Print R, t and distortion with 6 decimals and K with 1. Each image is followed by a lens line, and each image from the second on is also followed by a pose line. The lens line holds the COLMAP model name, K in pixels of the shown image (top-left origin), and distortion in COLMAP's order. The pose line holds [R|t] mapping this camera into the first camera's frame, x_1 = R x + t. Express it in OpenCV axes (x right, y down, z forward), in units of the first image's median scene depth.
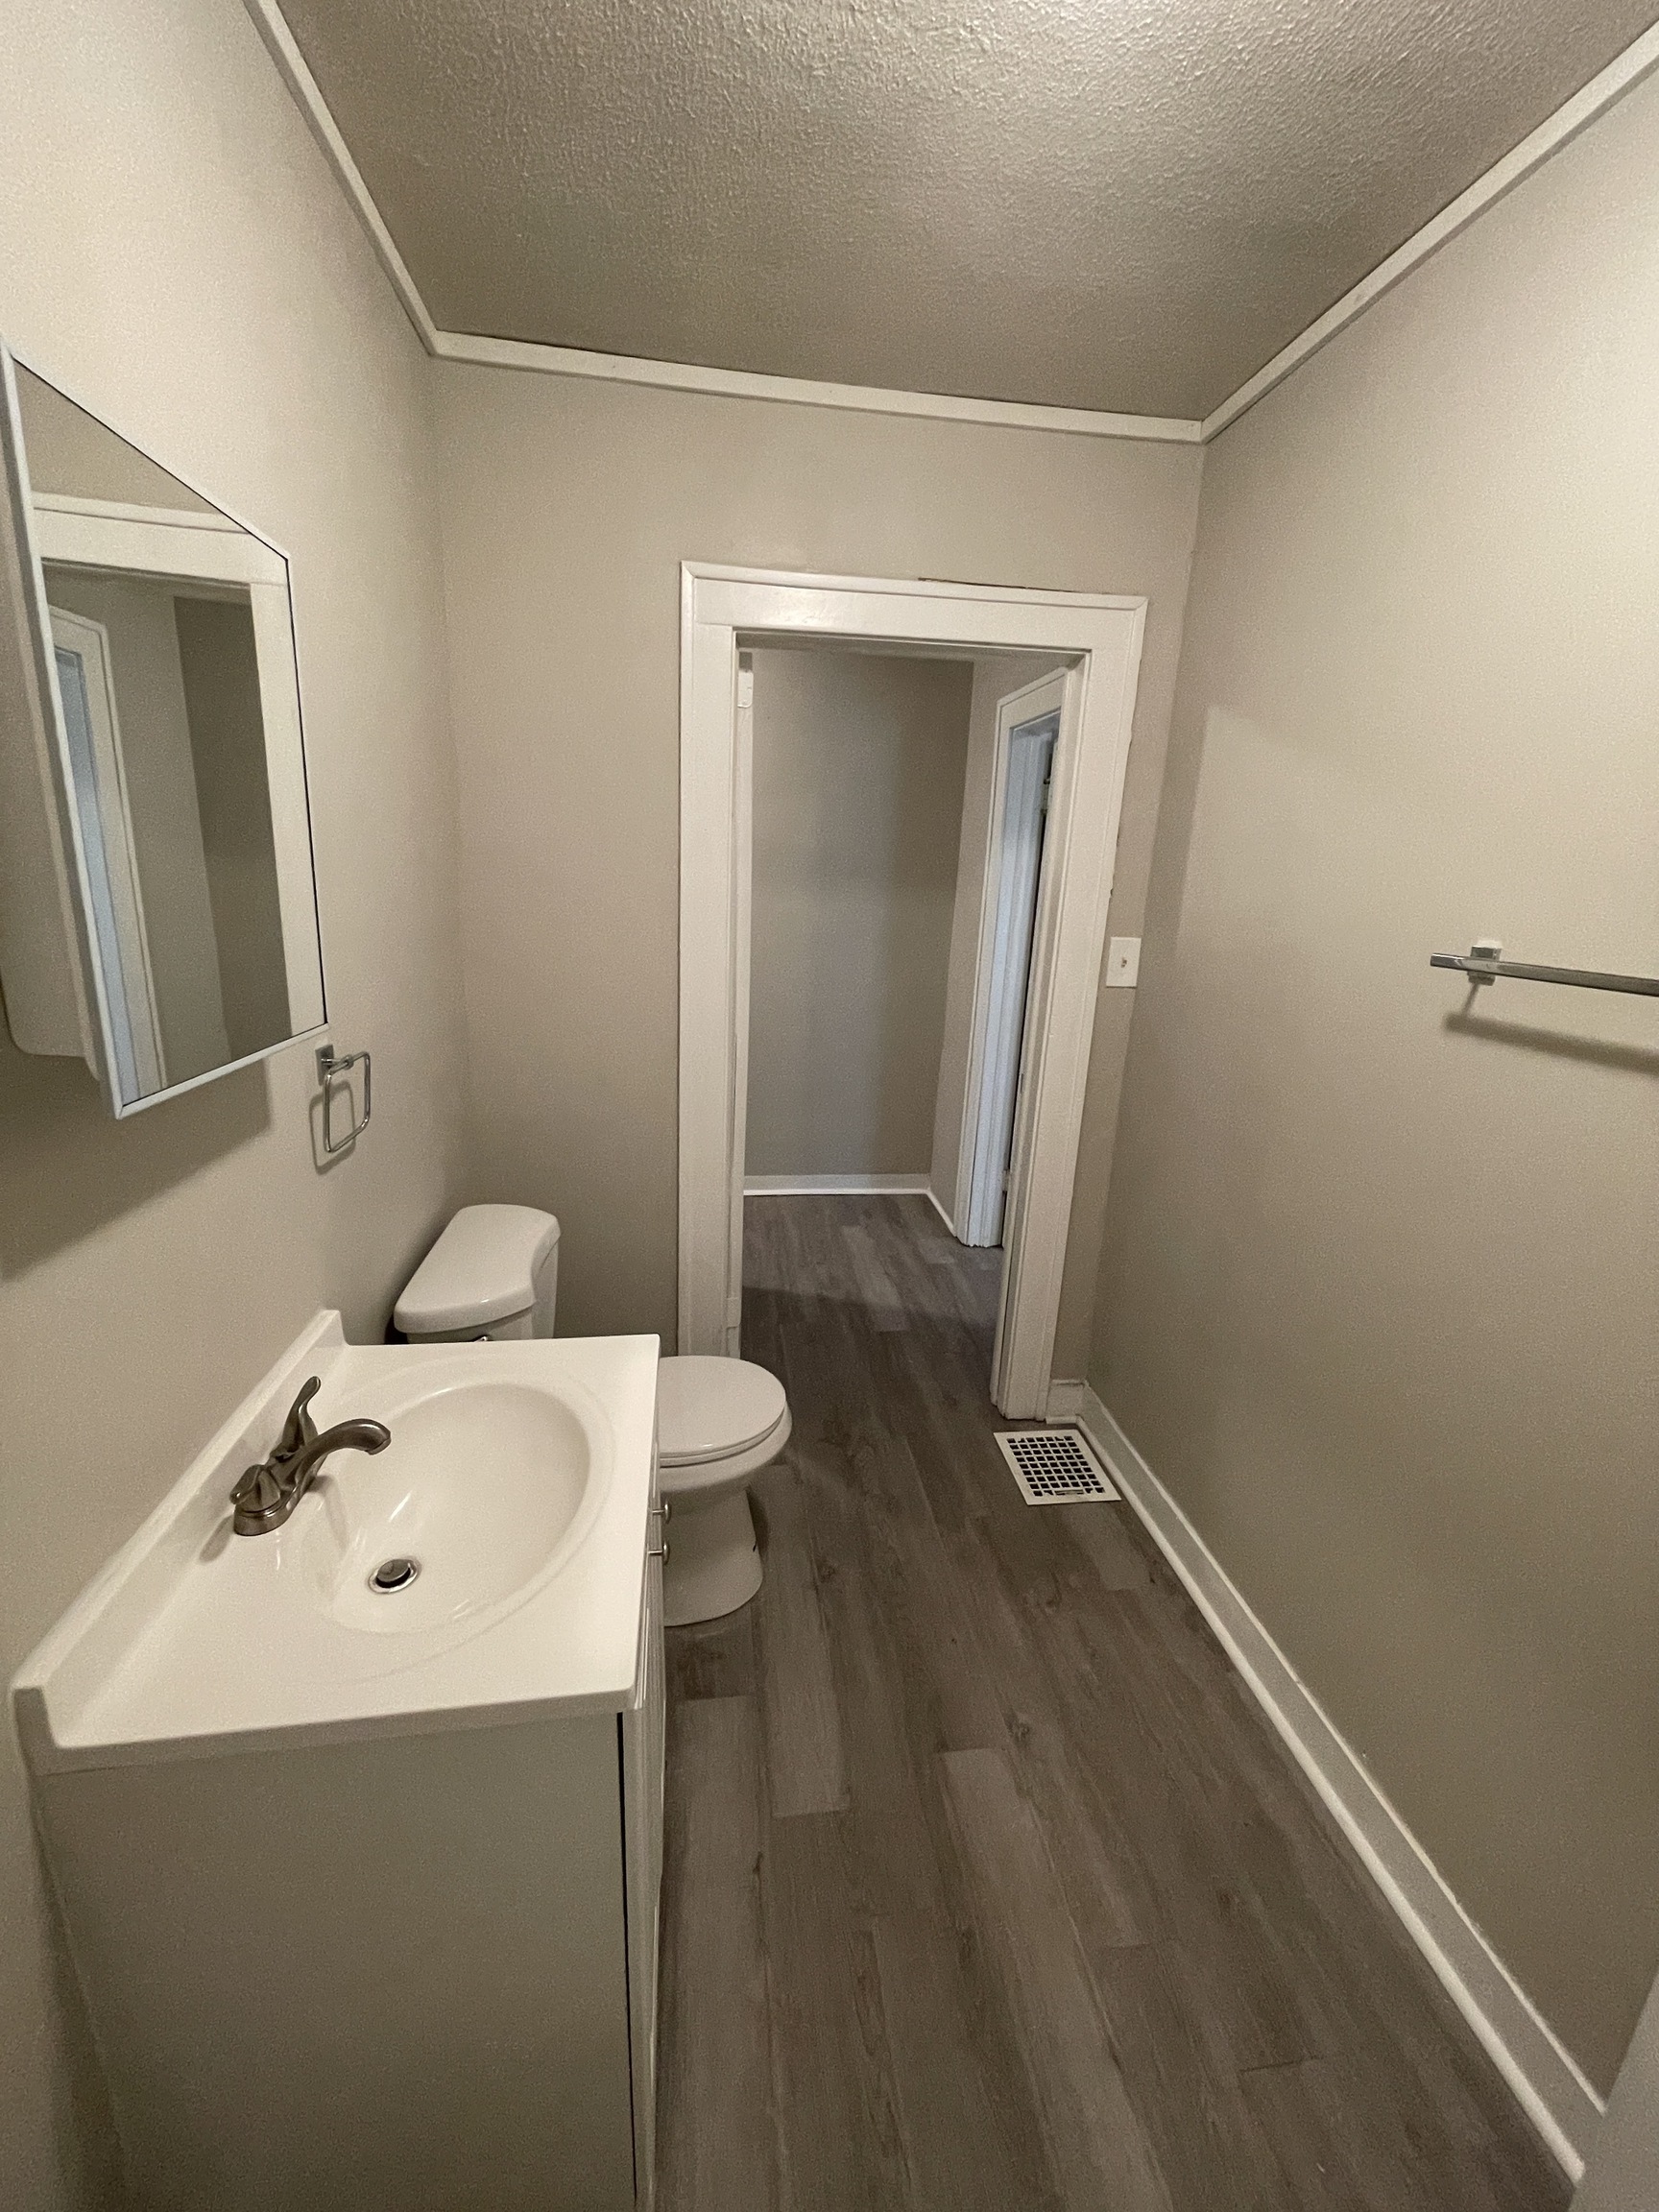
lens RADIAL K [[910.8, 0, 829.5], [0, 910.8, 1106.0], [0, 0, 1]] dist [-0.001034, -0.000088]
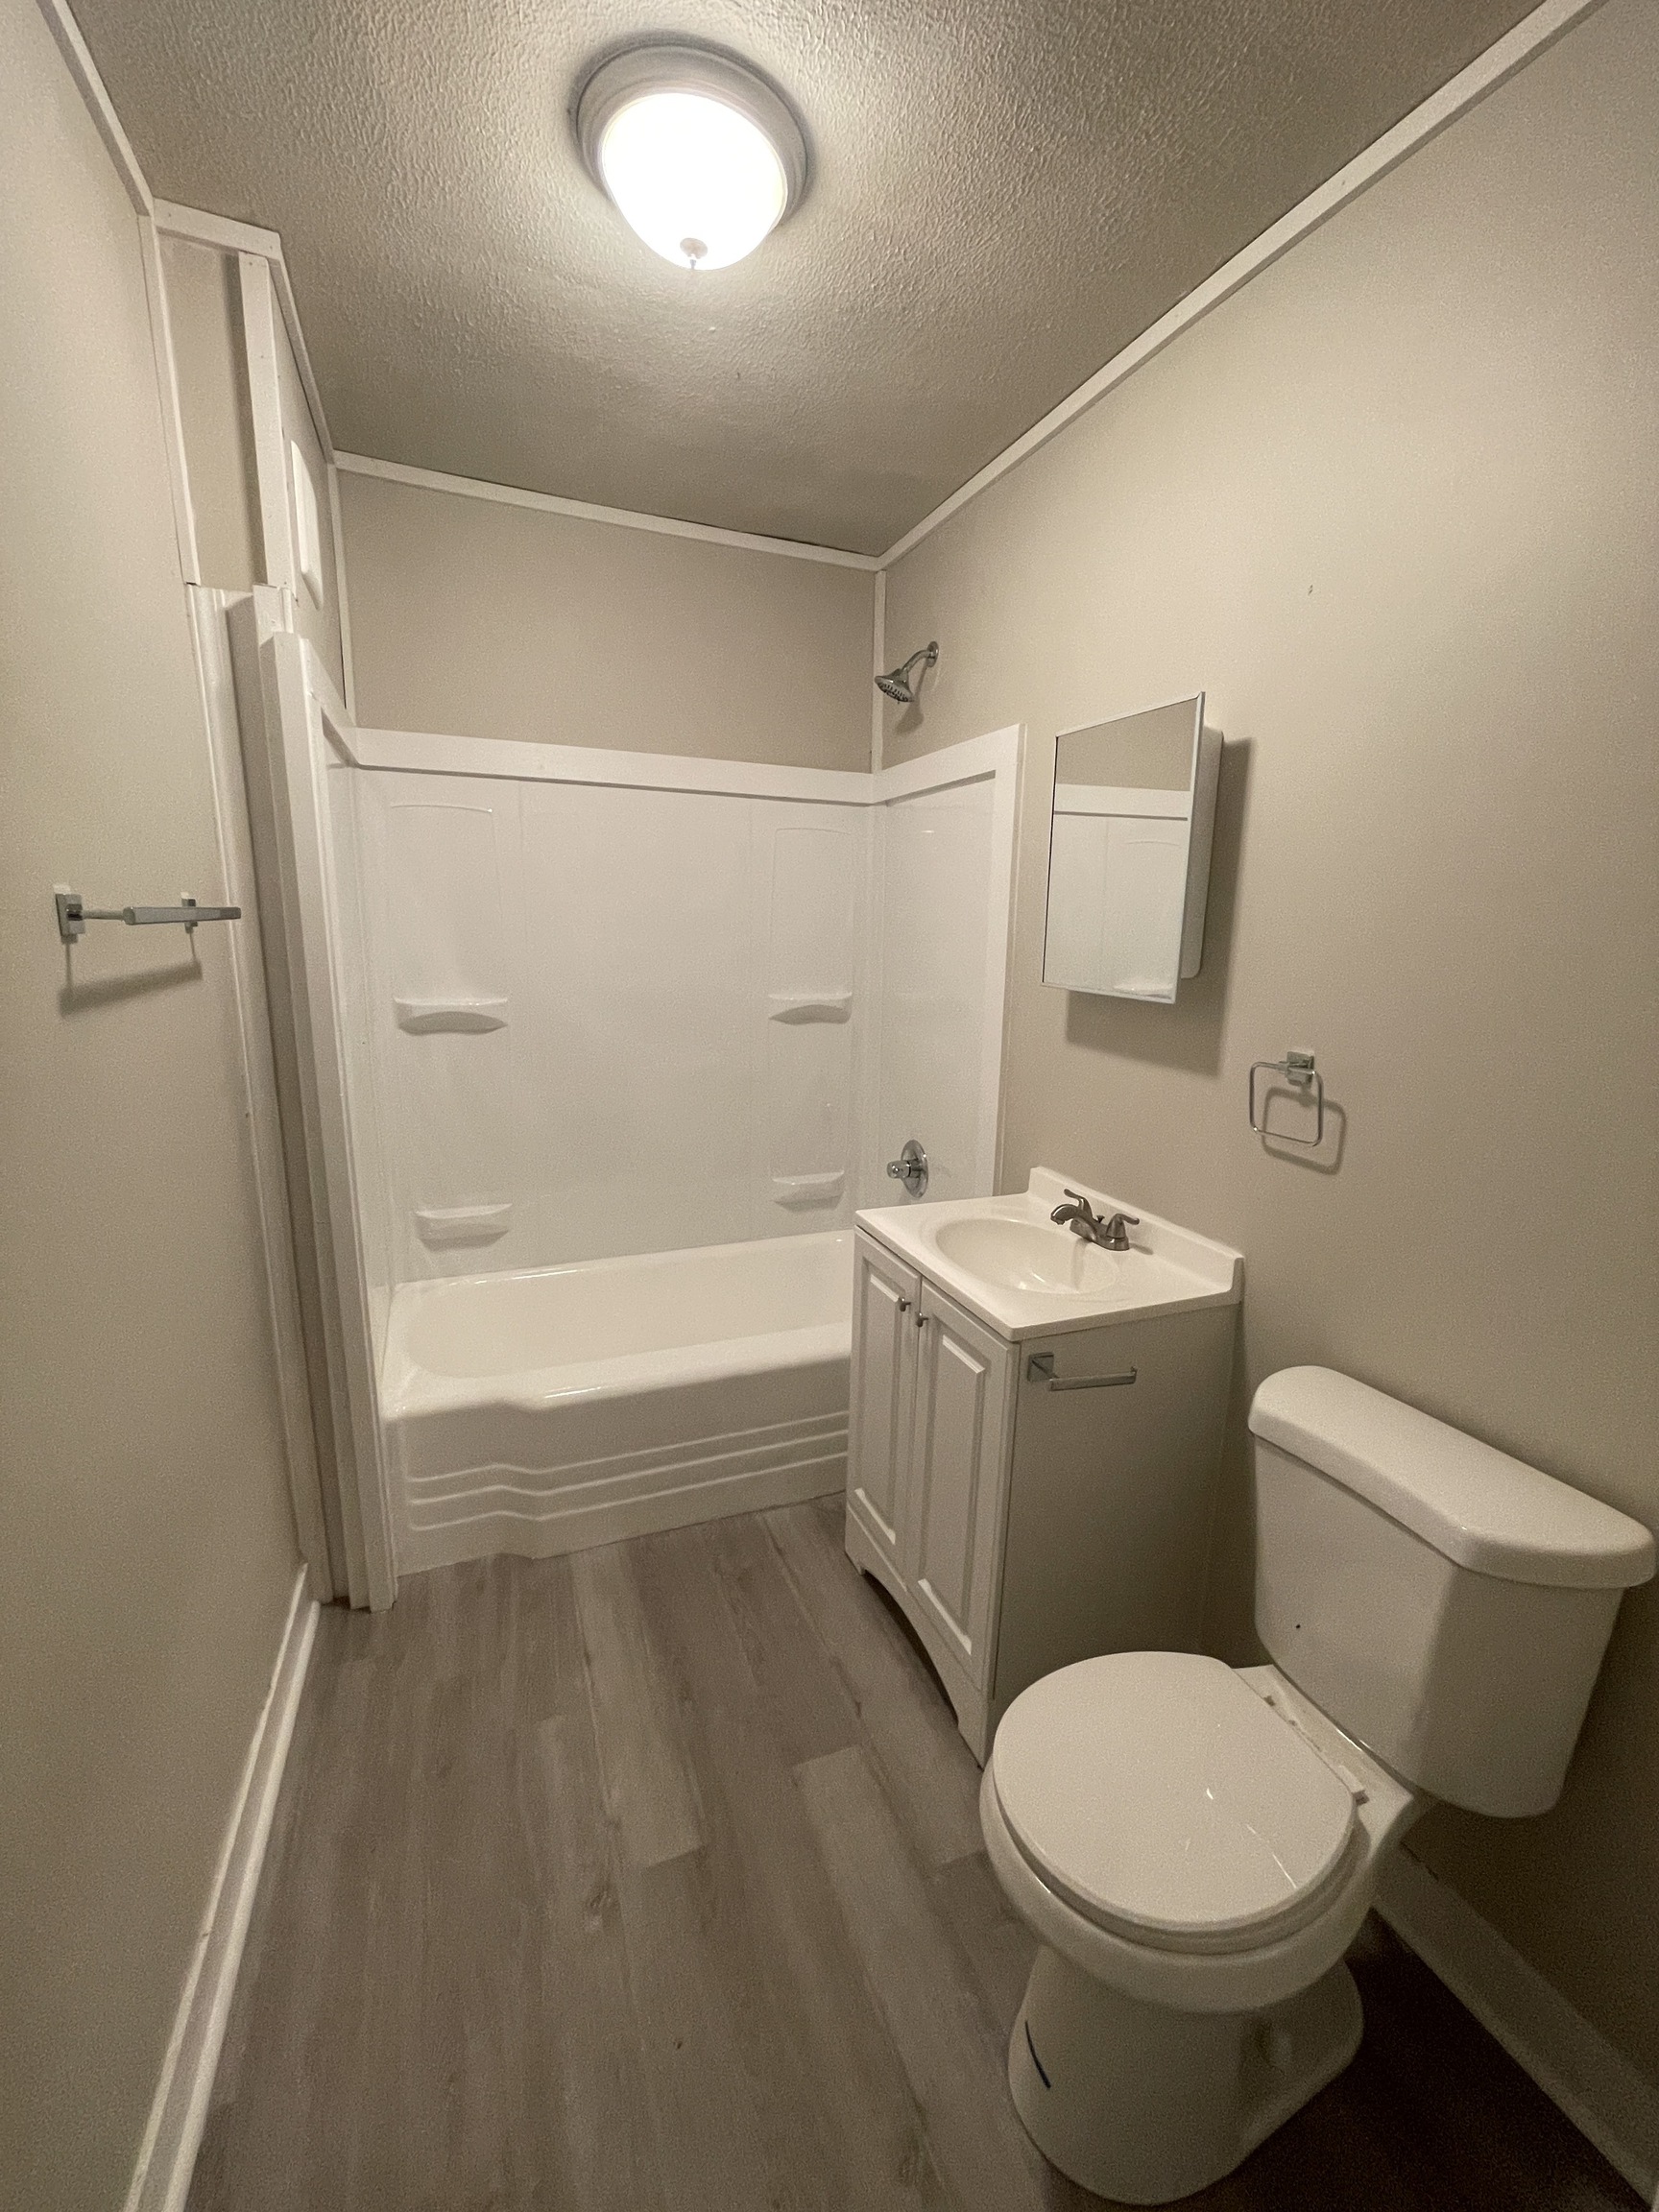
lens RADIAL K [[910.8, 0, 829.5], [0, 910.8, 1106.0], [0, 0, 1]] dist [-0.001034, -0.000088]
pose [[-0.969420, -0.016261, -0.244869, 0.237424], [-0.120802, 0.900159, 0.418474, -0.333484], [0.213616, 0.435258, -0.874596, 1.530676]]
